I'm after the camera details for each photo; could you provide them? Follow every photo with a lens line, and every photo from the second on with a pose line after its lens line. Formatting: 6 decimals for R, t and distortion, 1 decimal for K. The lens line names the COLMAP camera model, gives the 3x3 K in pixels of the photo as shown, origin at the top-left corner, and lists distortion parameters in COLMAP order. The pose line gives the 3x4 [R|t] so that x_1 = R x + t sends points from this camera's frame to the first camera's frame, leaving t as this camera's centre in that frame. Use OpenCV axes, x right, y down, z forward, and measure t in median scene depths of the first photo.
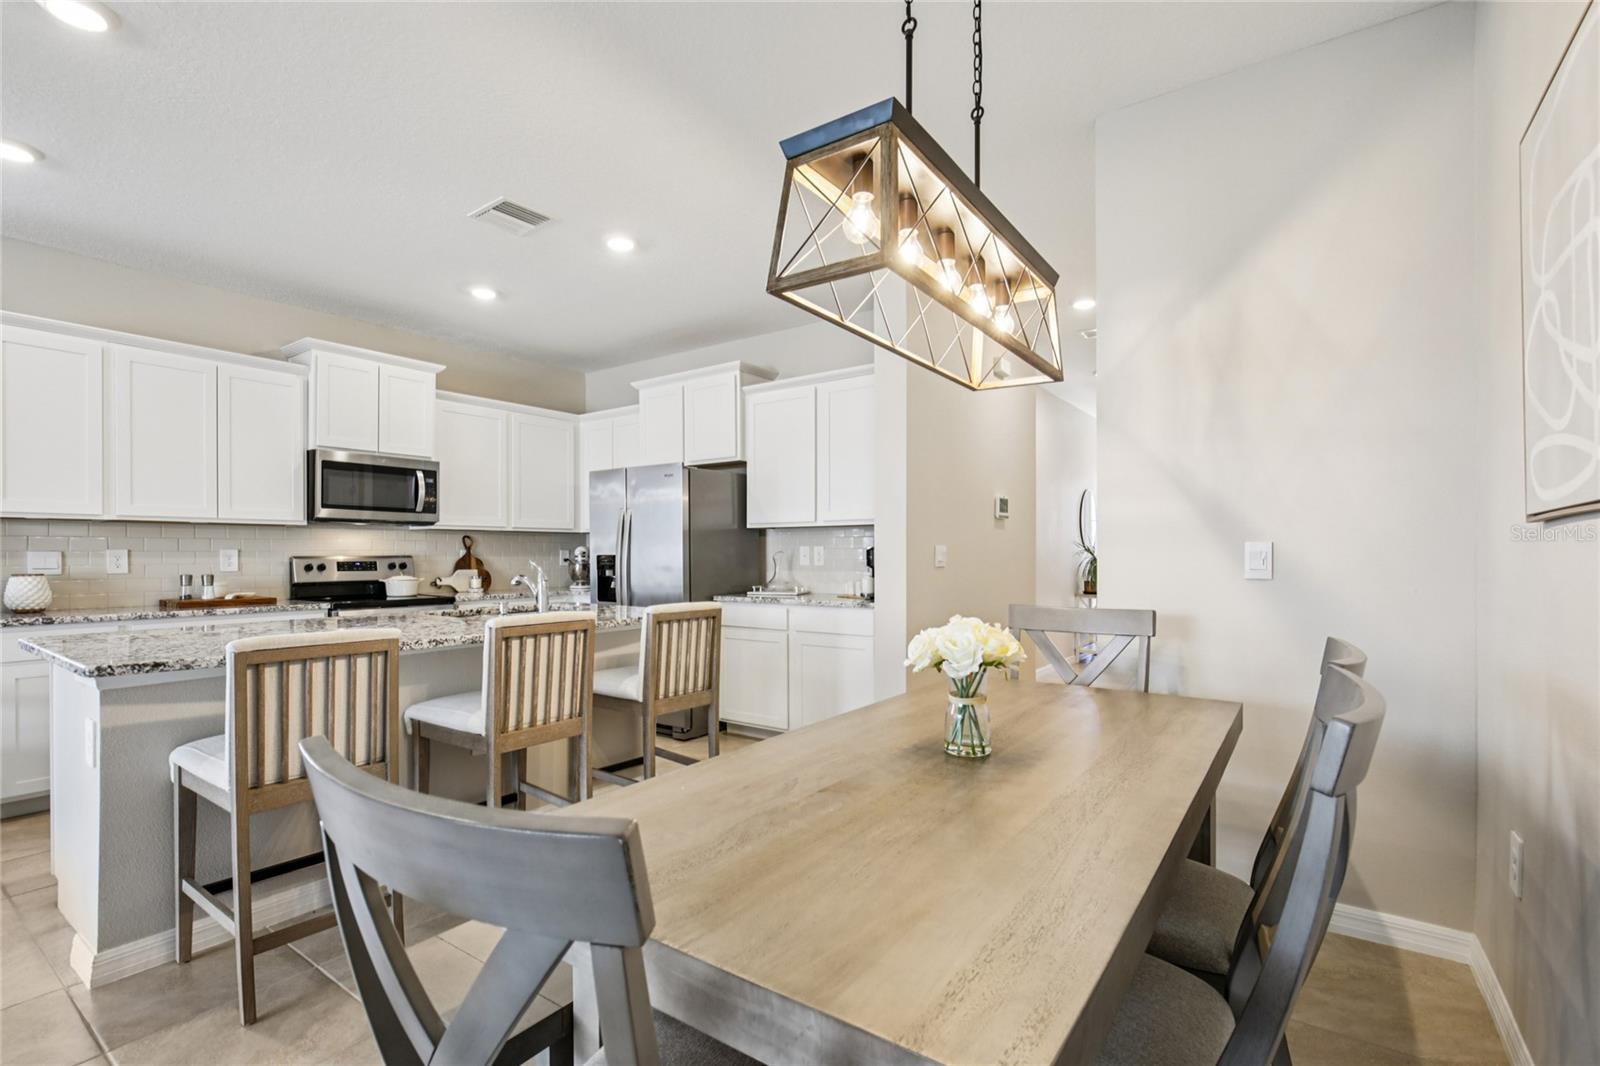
lens RADIAL K [[741.9, 0, 800.9], [0, 741.9, 549.0], [0, 0, 1]] dist [-0.025358, 0.007610]
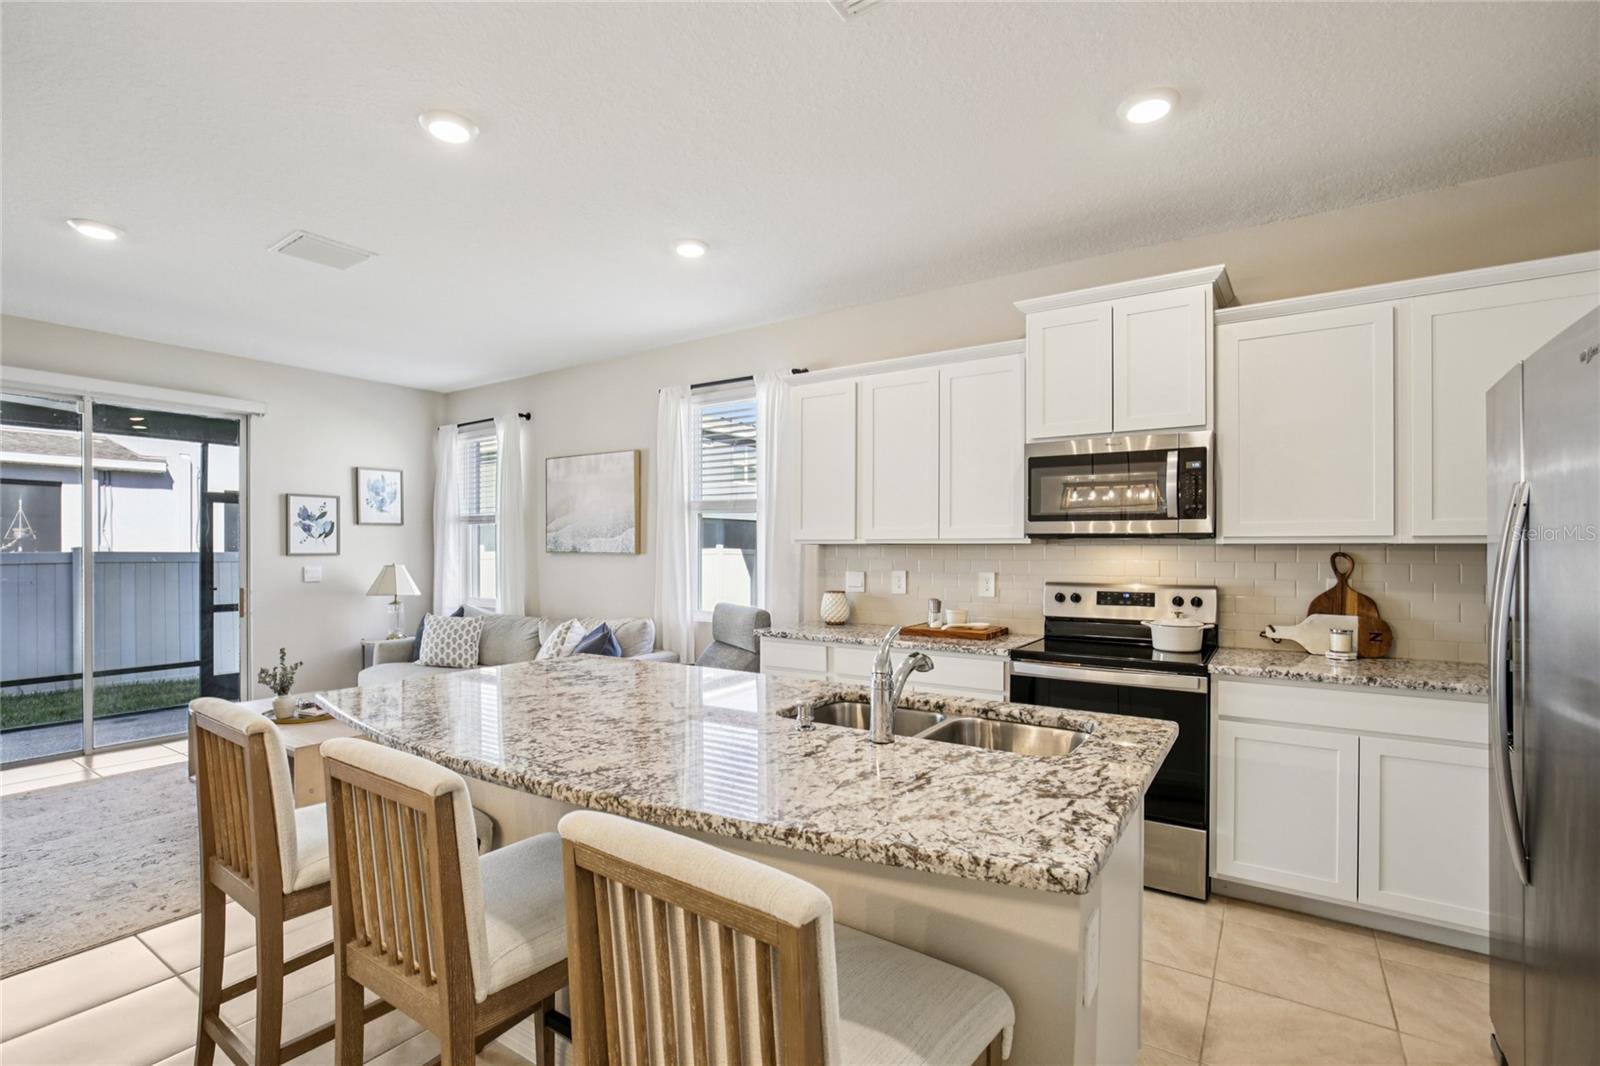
lens RADIAL K [[733.8, 0, 793.2], [0, 733.8, 556.0], [0, 0, 1]] dist [-0.029009, 0.006208]
pose [[0.030847, 0.011041, -0.999463, 0.084585], [0.003578, 0.999931, 0.011156, -0.026584], [0.999518, -0.003920, 0.030805, 0.664311]]
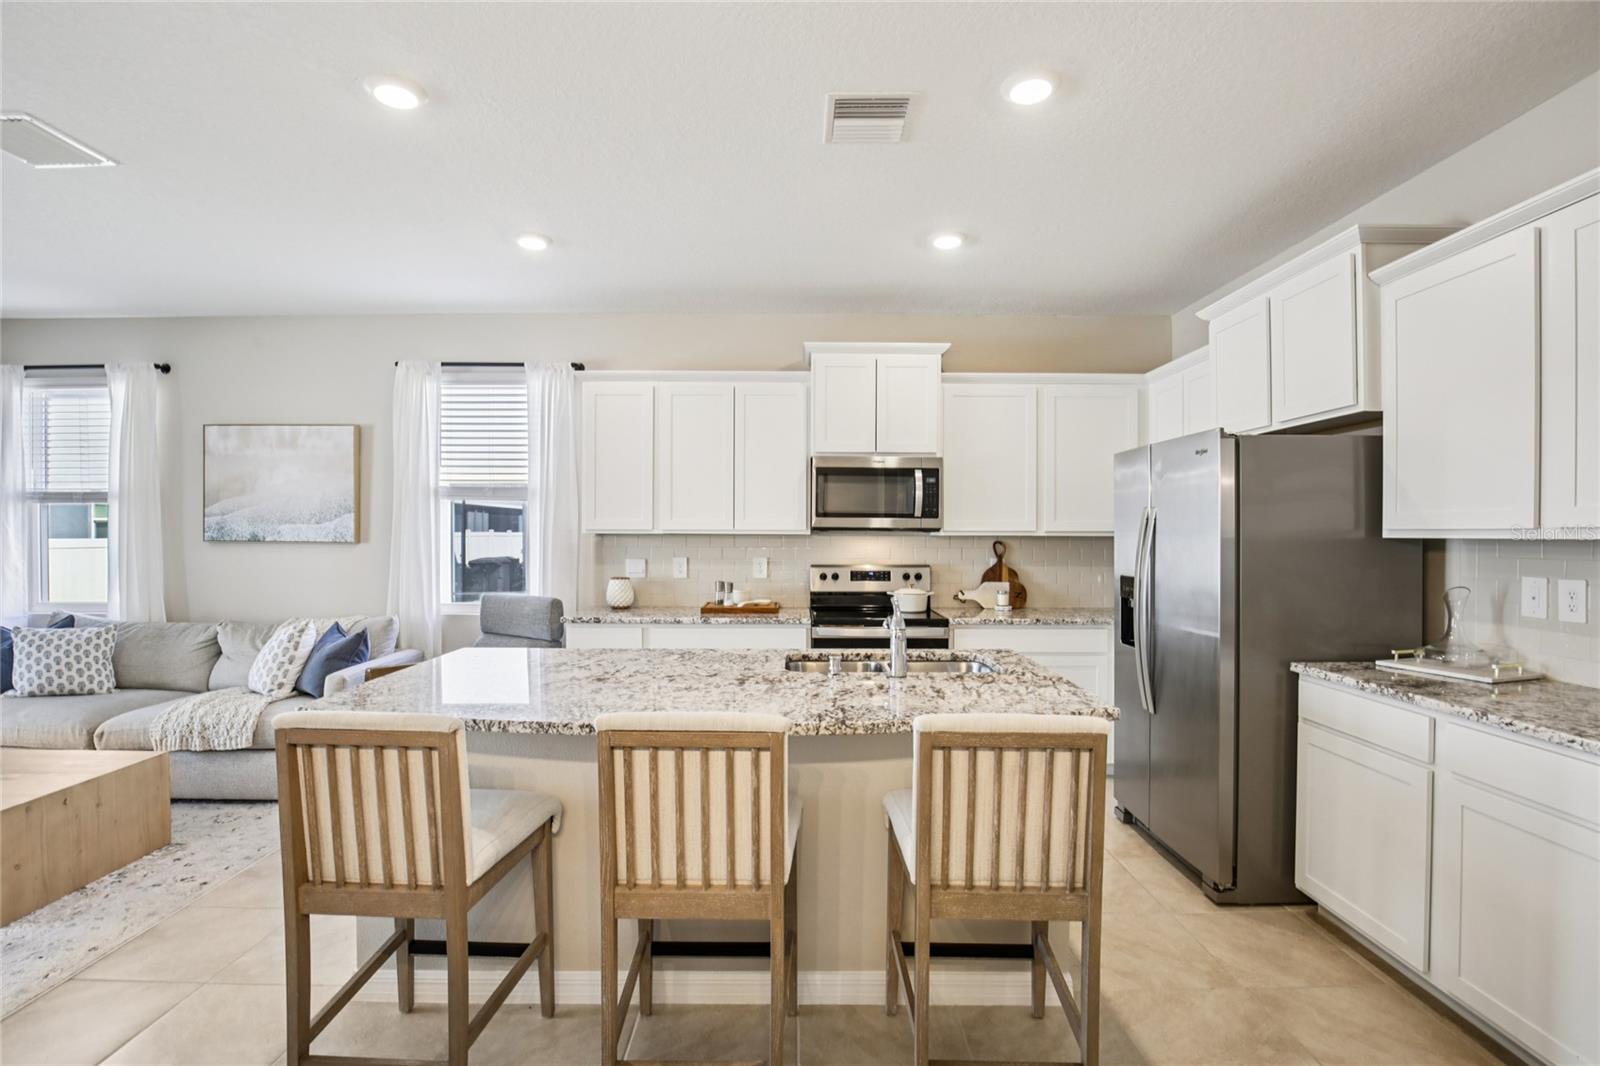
lens RADIAL K [[735.9, 0, 793.8], [0, 735.9, 544.2], [0, 0, 1]] dist [-0.029210, 0.001441]
pose [[0.584553, 0.014673, -0.811223, 0.103070], [-0.000715, 0.999845, 0.017569, -0.033937], [0.811355, -0.009690, 0.584473, 0.372398]]
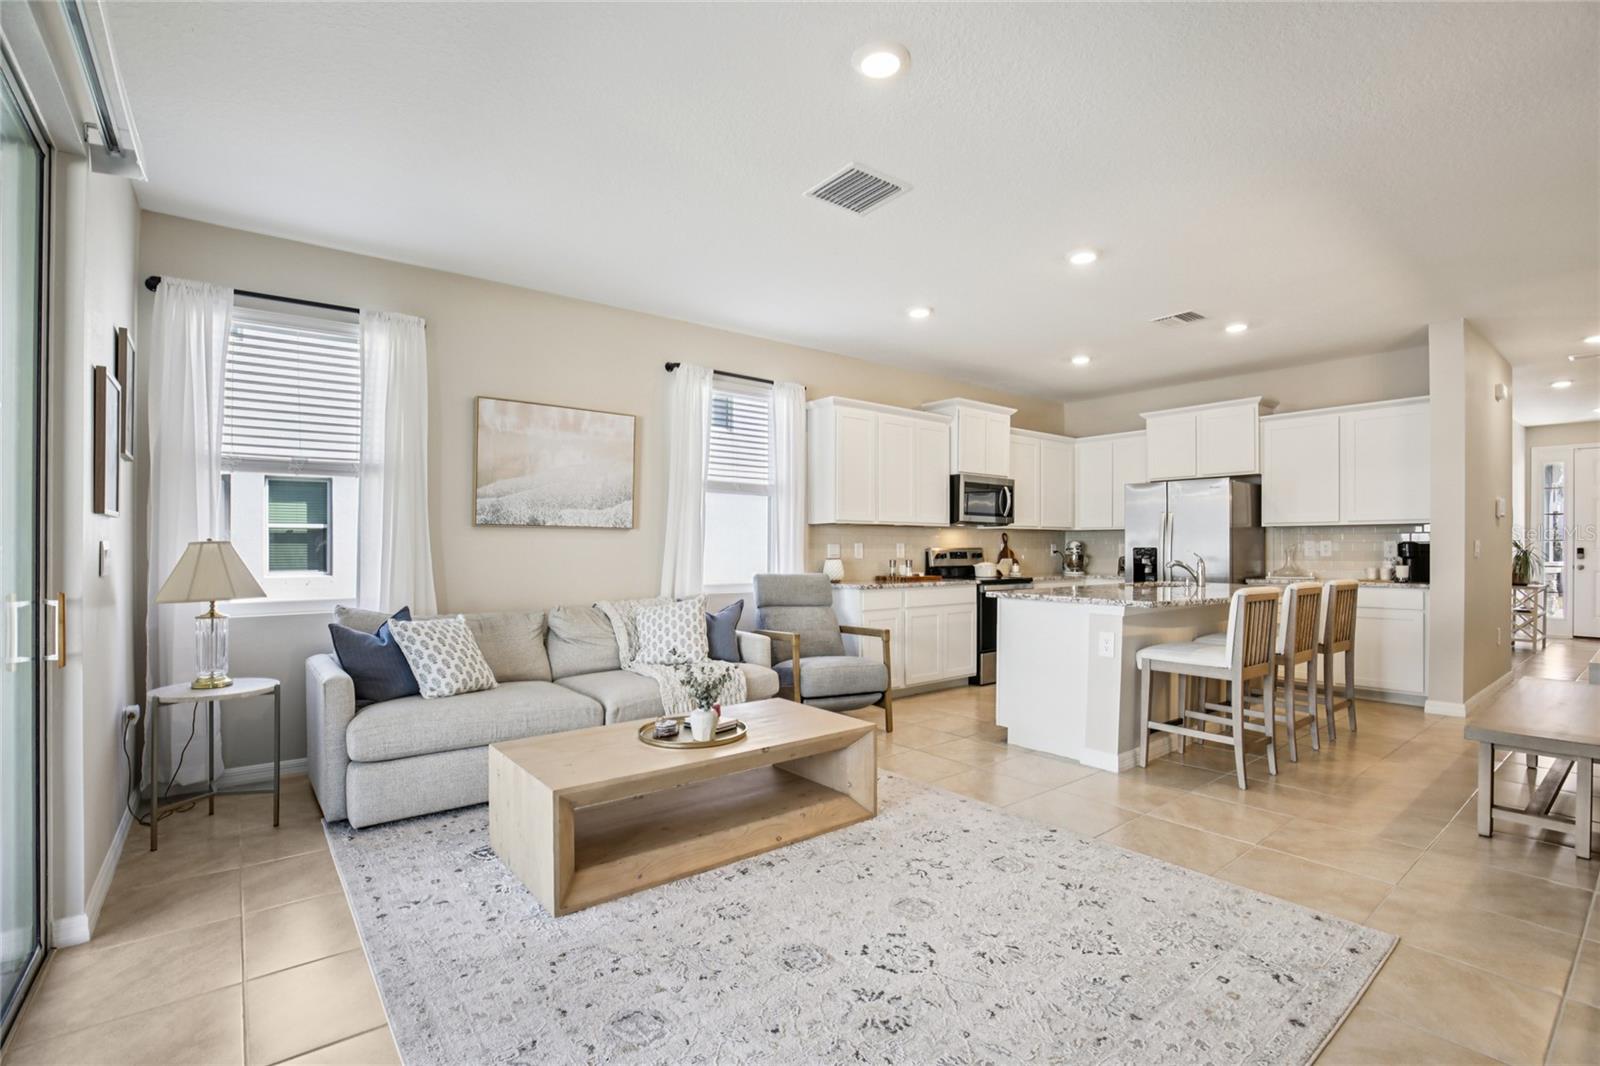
lens RADIAL K [[741.9, 0, 800.9], [0, 741.9, 549.0], [0, 0, 1]] dist [-0.025358, 0.007610]
pose [[0.962587, 0.001995, -0.270965, -0.511739], [-0.000442, 0.999983, 0.005792, 0.003323], [0.270972, -0.005455, 0.962572, -0.447475]]
